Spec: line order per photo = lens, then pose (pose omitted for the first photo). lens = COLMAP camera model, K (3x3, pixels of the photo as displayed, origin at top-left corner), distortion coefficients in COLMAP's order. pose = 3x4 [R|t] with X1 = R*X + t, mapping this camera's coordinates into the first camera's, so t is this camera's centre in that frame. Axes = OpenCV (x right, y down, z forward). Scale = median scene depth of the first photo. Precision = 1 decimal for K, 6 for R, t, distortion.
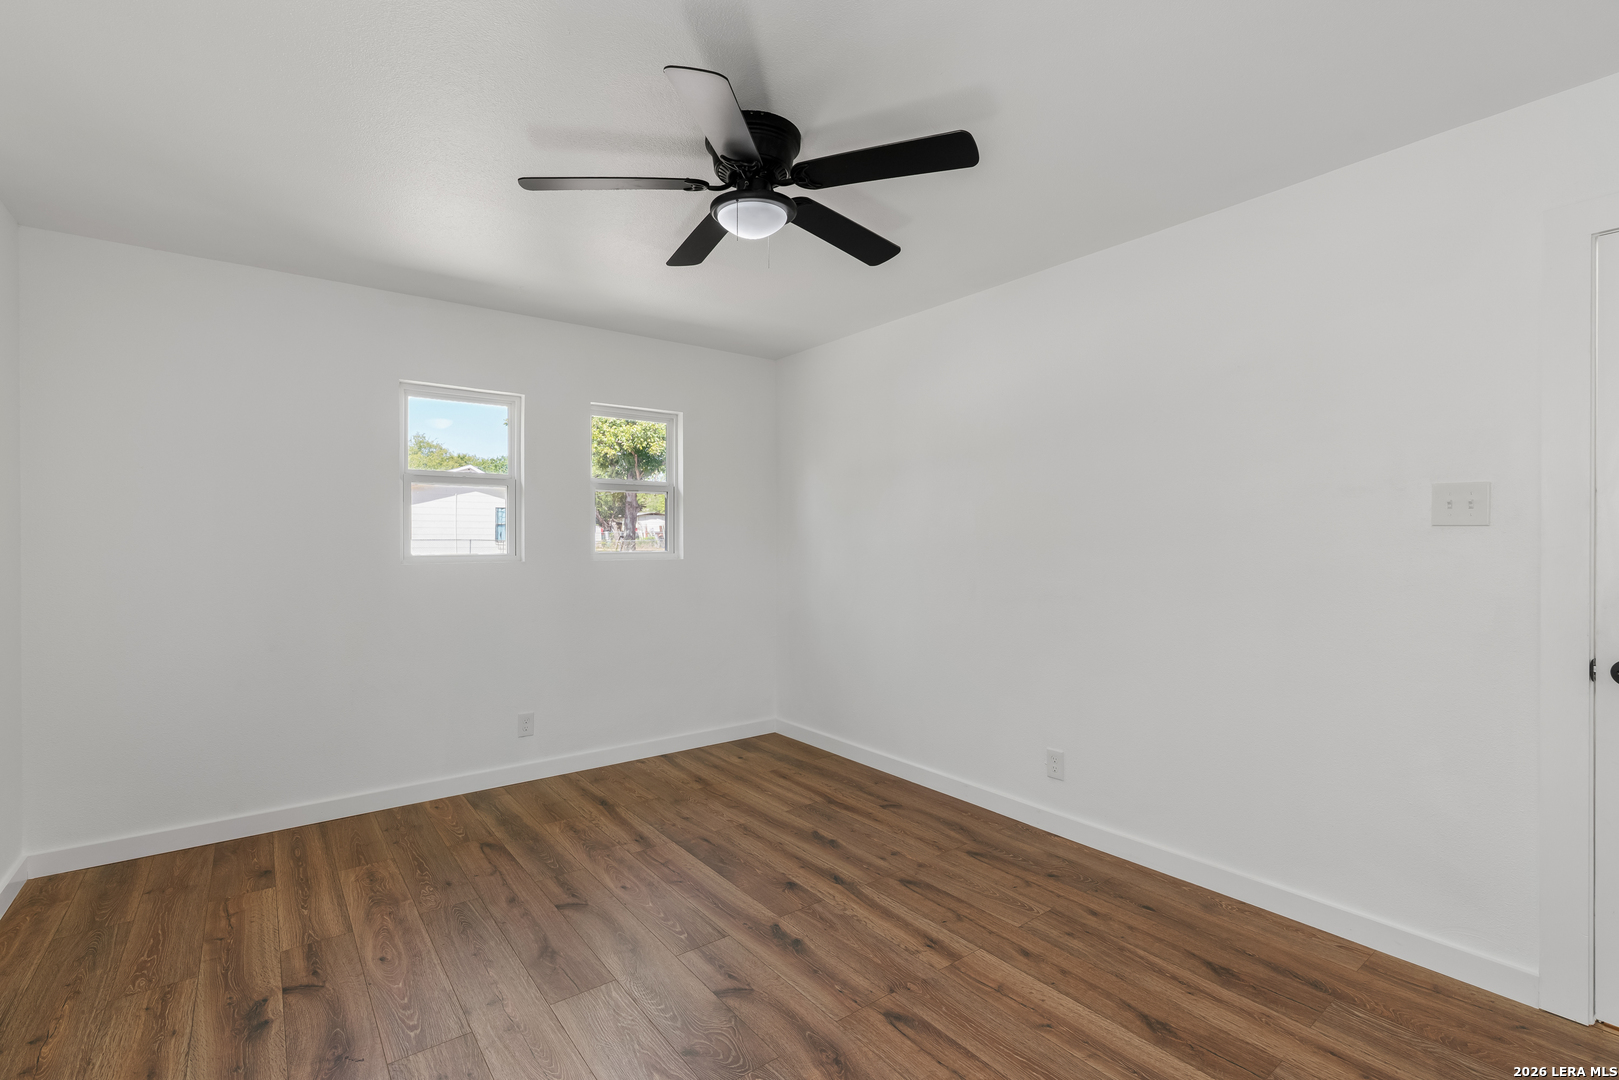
lens RADIAL K [[722.2, 0, 801.9], [0, 722.2, 541.4], [0, 0, 1]] dist [-0.023834, 0.007830]
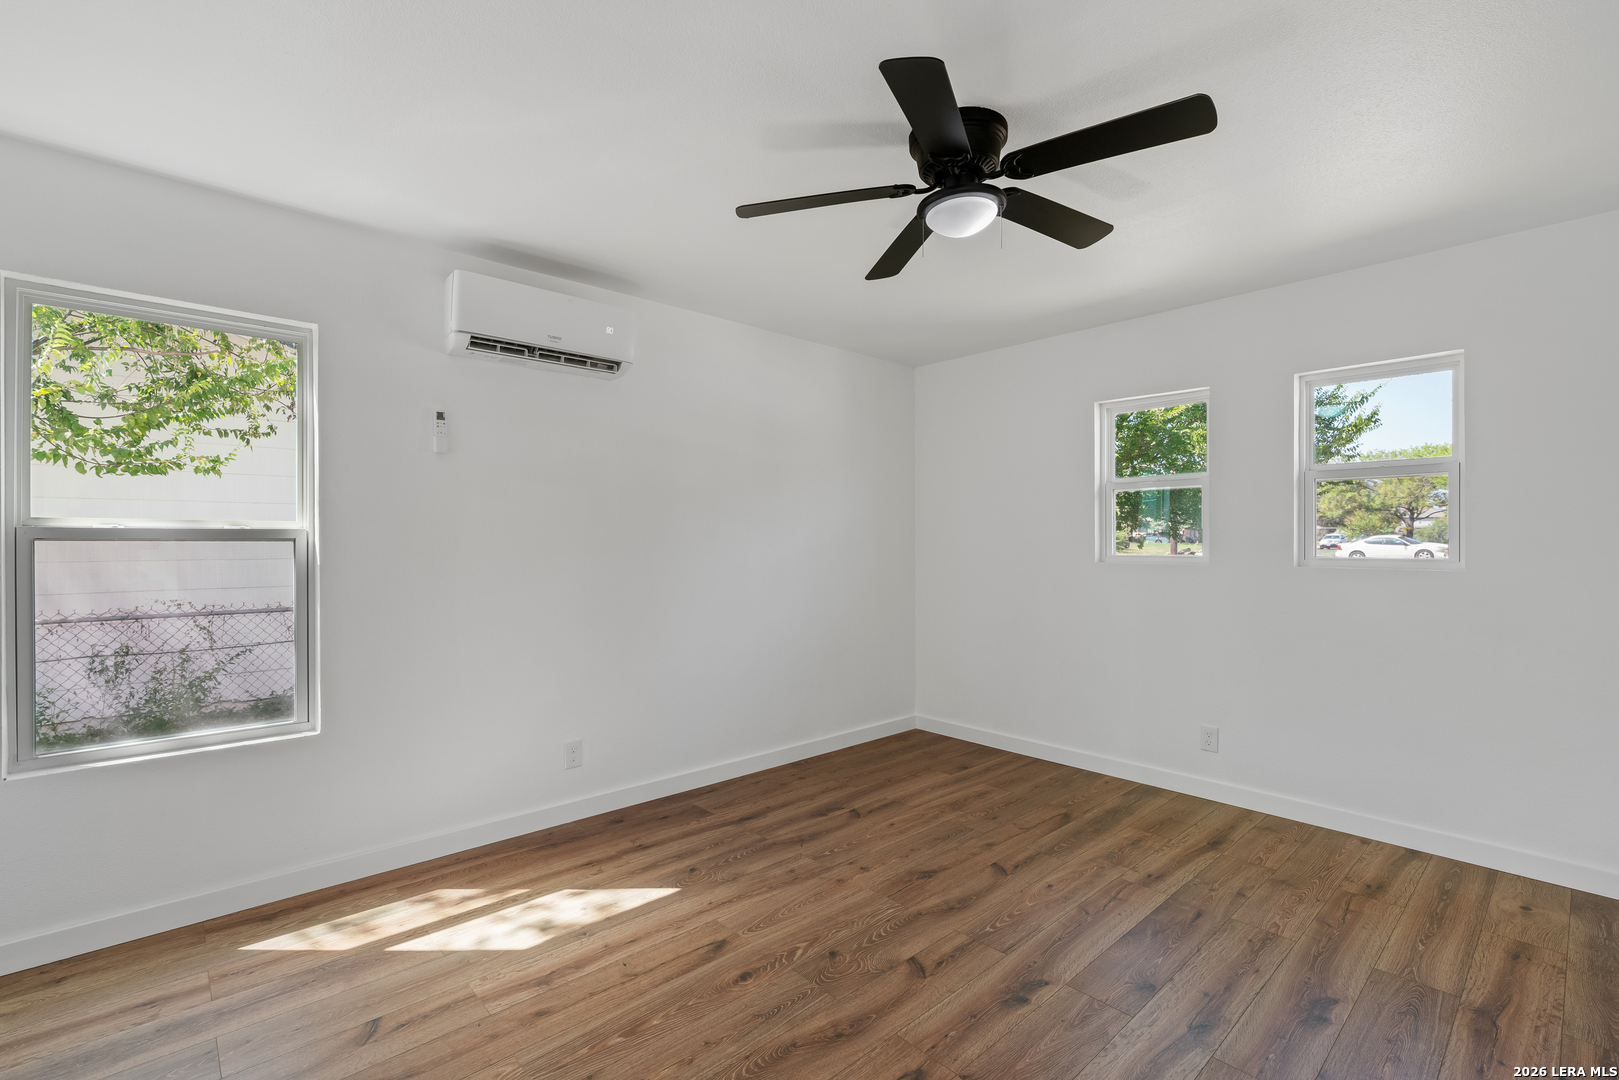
lens RADIAL K [[725.0, 0, 800.3], [0, 725.0, 539.9], [0, 0, 1]] dist [-0.015784, 0.007940]
pose [[0.087623, 0.003529, -0.996147, 0.625606], [-0.006830, 0.999972, 0.002942, -0.003149], [0.996130, 0.006545, 0.087645, 0.480586]]
